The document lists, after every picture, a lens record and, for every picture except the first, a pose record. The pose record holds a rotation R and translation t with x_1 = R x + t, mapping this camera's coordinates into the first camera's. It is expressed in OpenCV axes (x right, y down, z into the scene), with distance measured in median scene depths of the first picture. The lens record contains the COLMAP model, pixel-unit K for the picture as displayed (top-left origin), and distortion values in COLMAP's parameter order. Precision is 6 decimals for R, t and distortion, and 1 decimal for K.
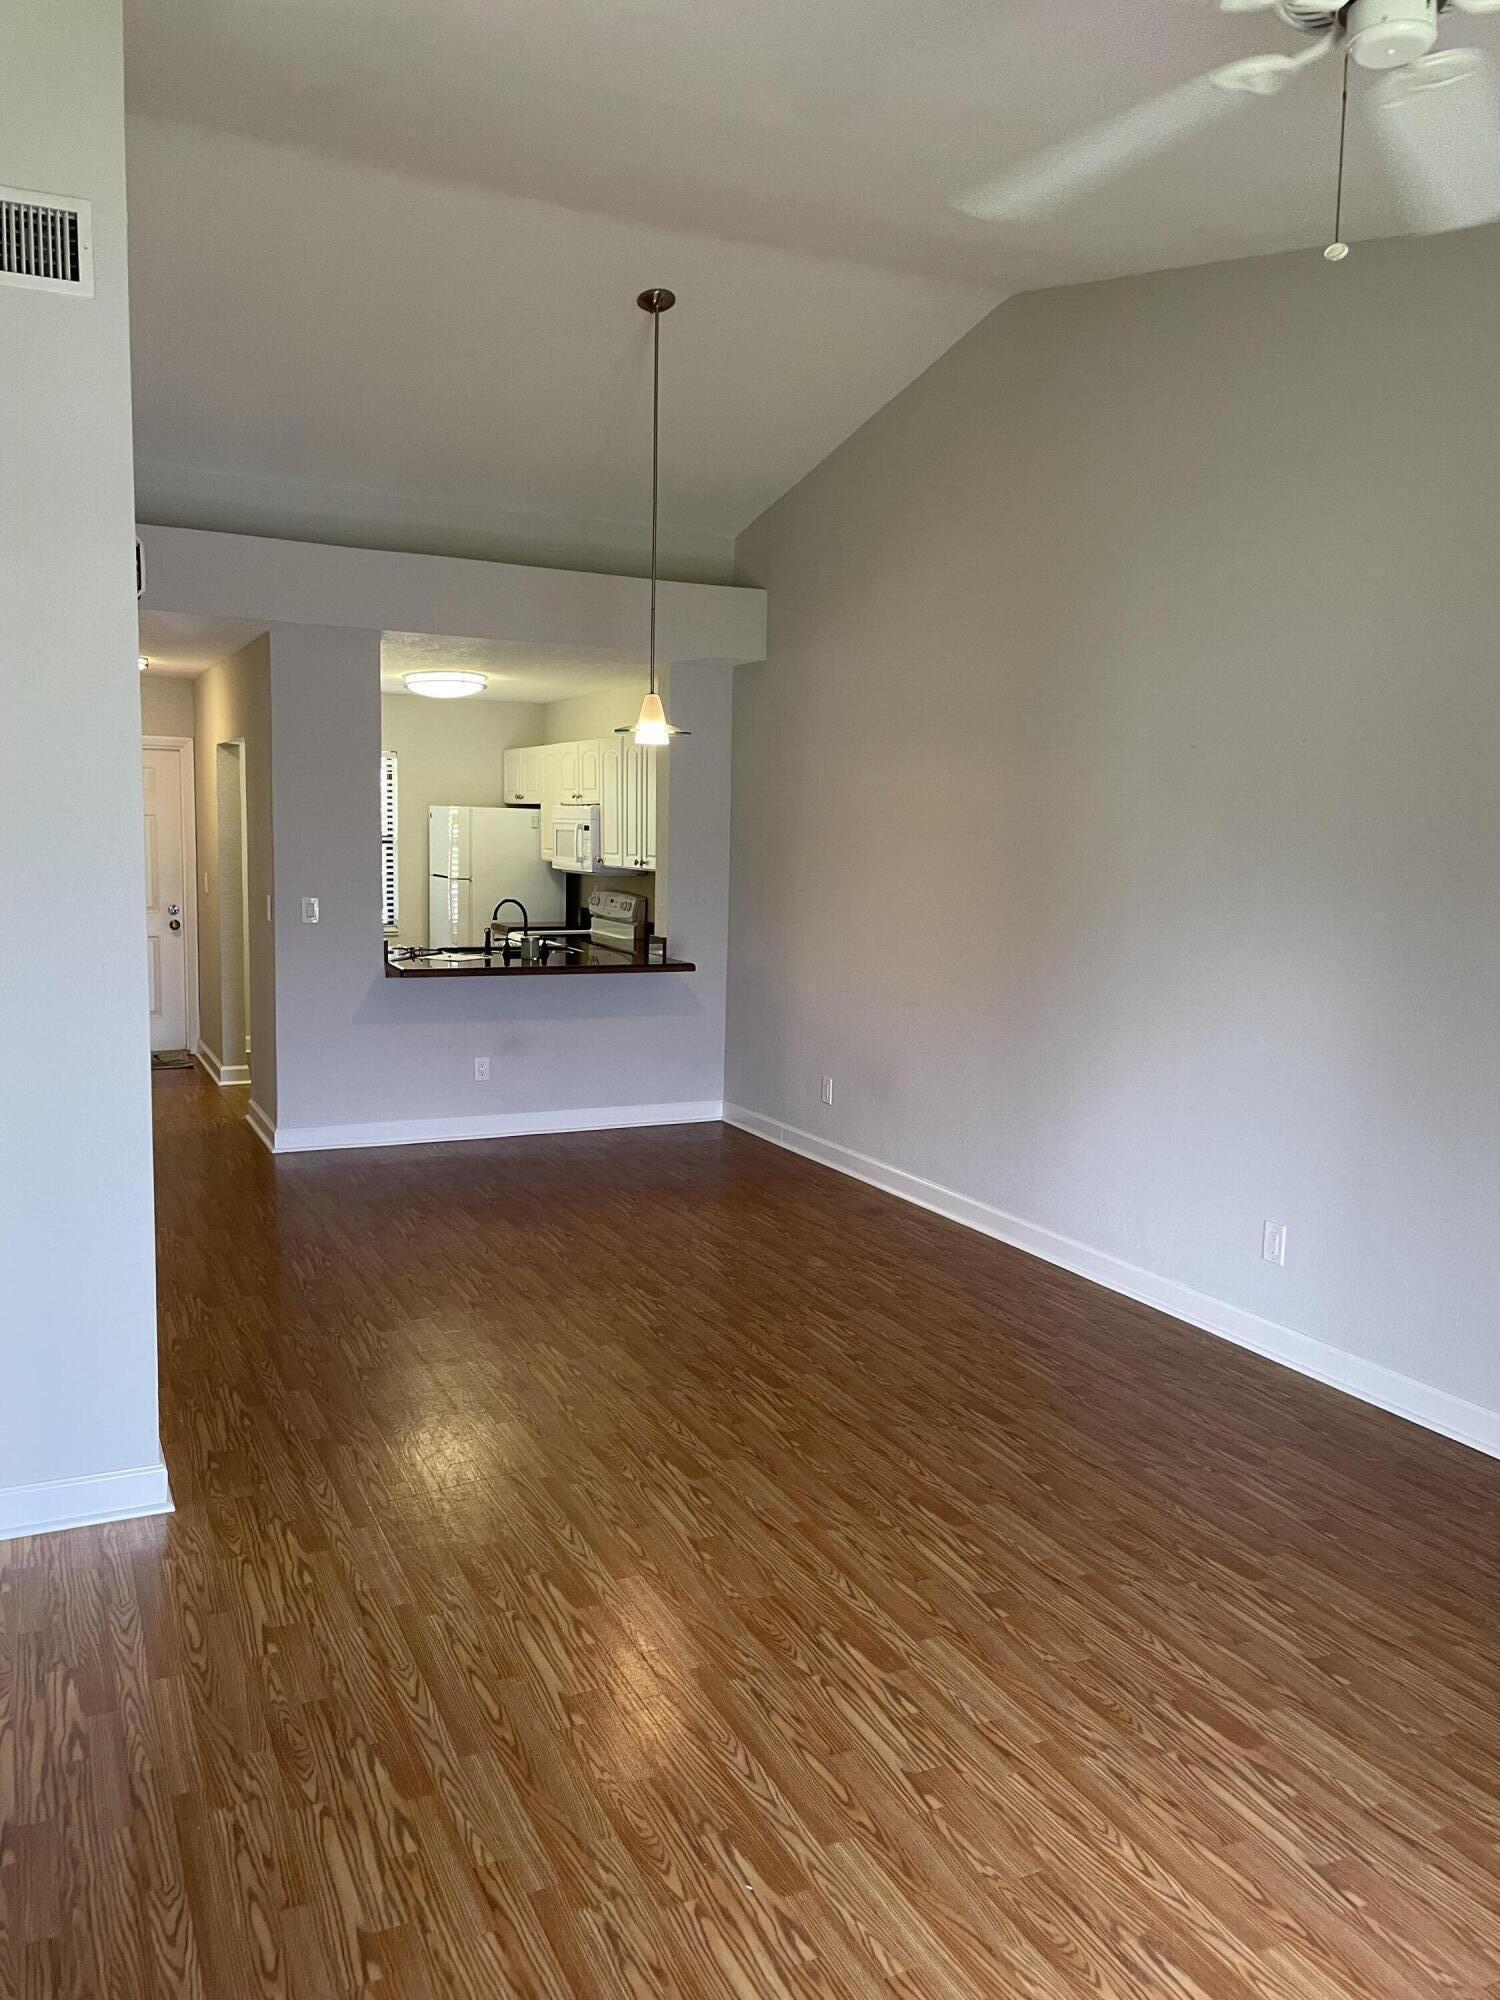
lens RADIAL K [[1494.6, 0, 731.4], [0, 1494.6, 980.9], [0, 0, 1]] dist [0.043403, -0.011842]
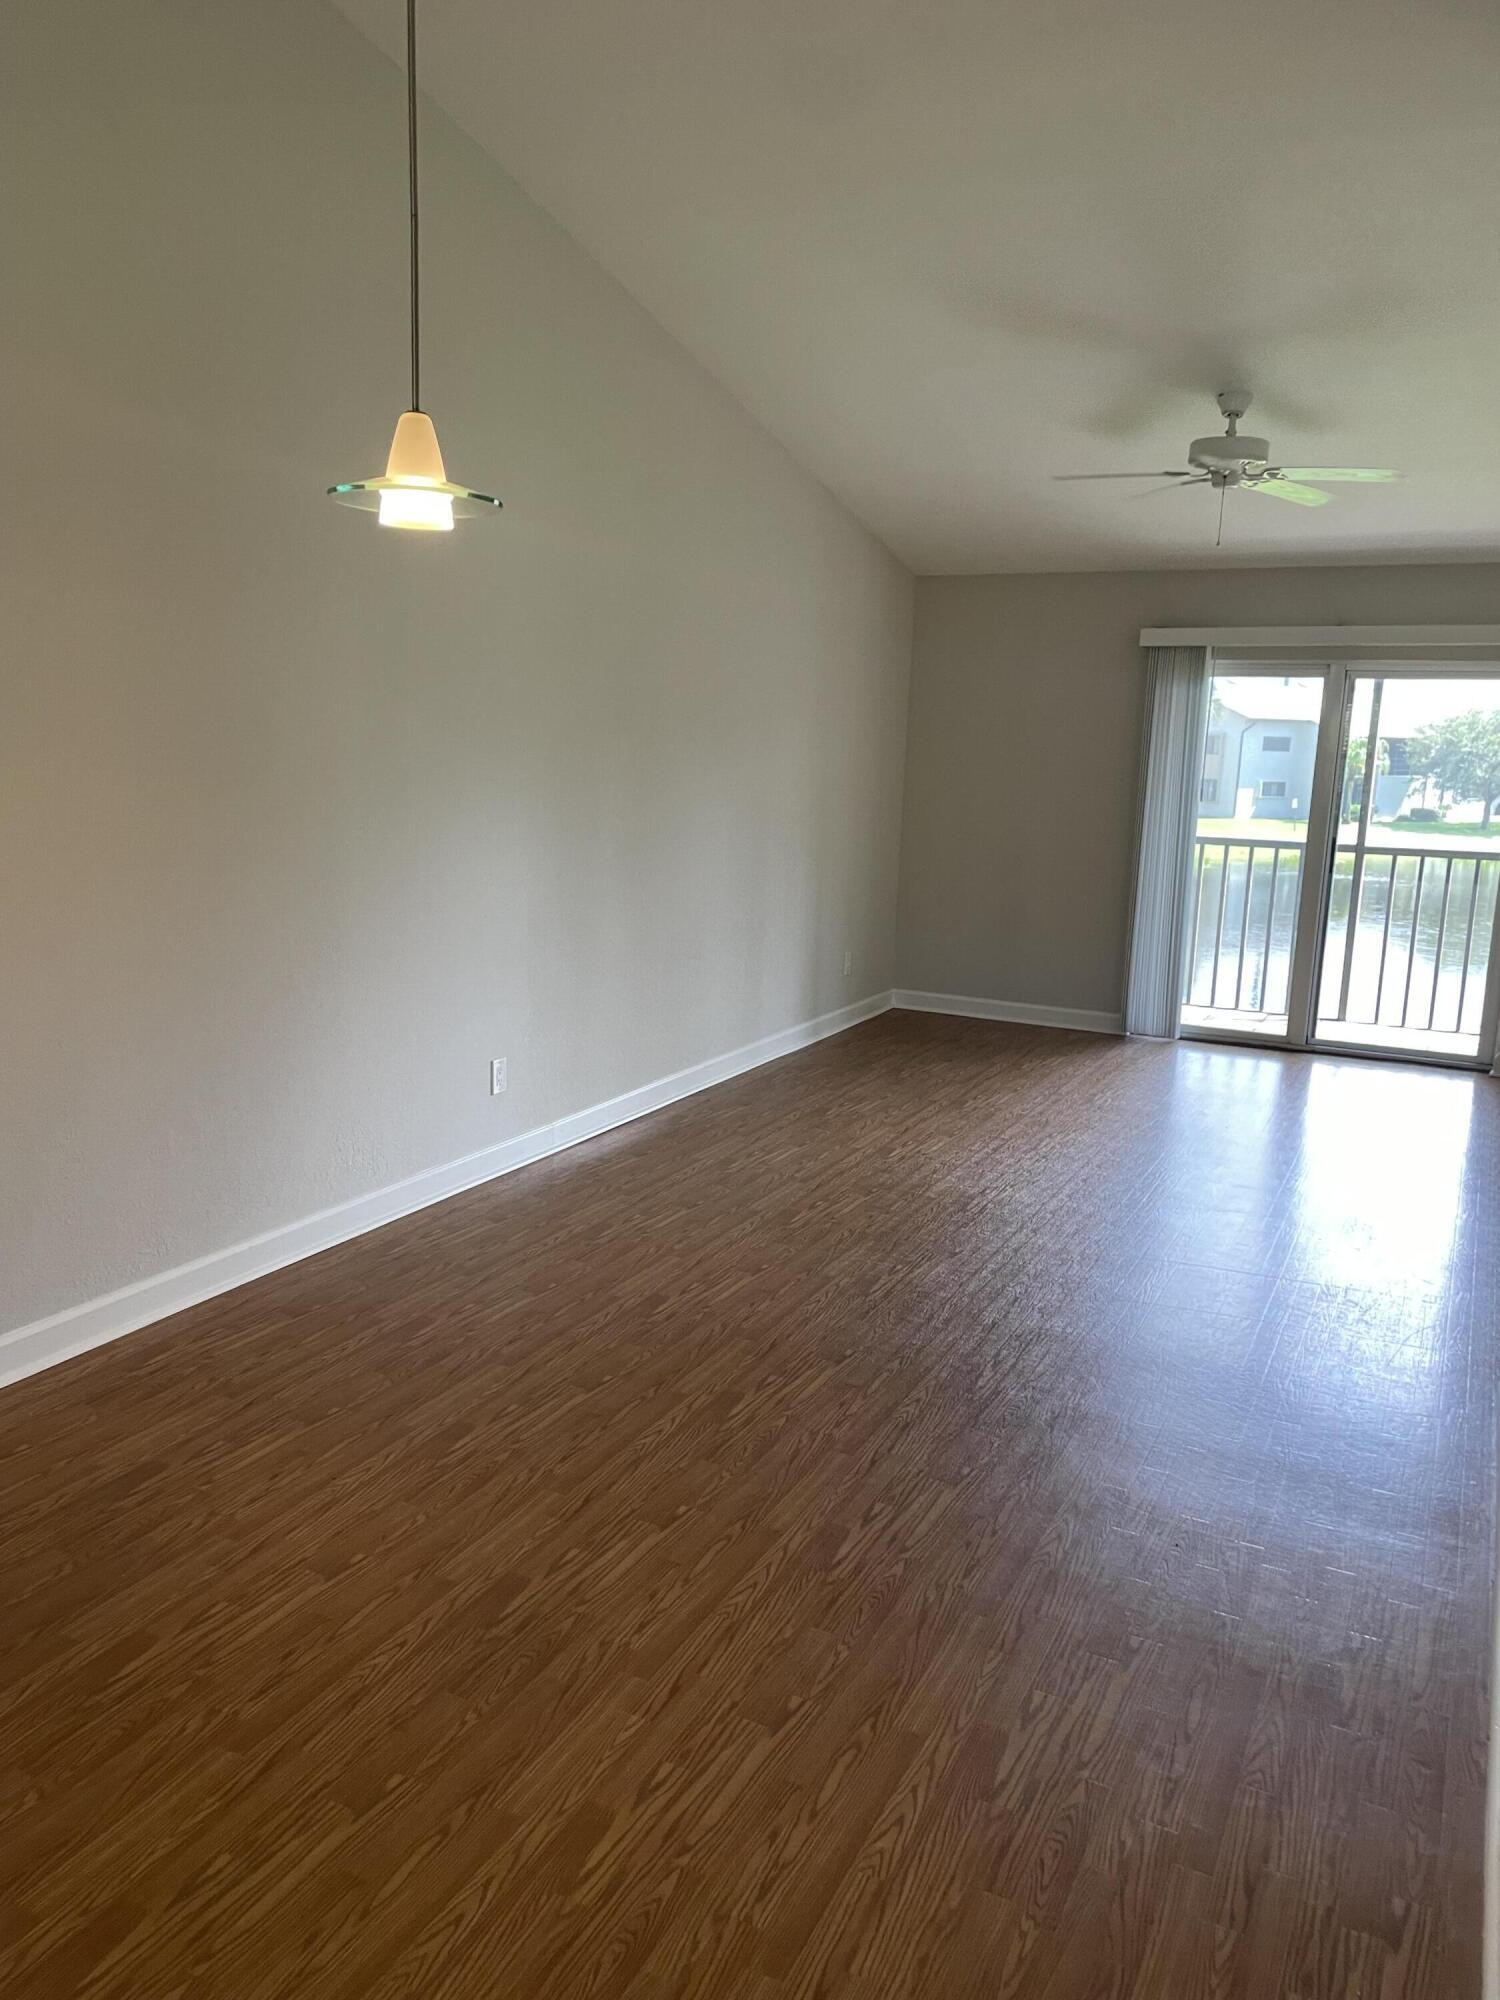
lens RADIAL K [[1494.6, 0, 731.2], [0, 1494.6, 1001.1], [0, 0, 1]] dist [0.043403, -0.011842]
pose [[-0.603568, -0.182997, 0.776027, -0.717871], [0.042630, 0.964506, 0.260598, -0.169744], [-0.796171, 0.190371, -0.574344, 1.480928]]
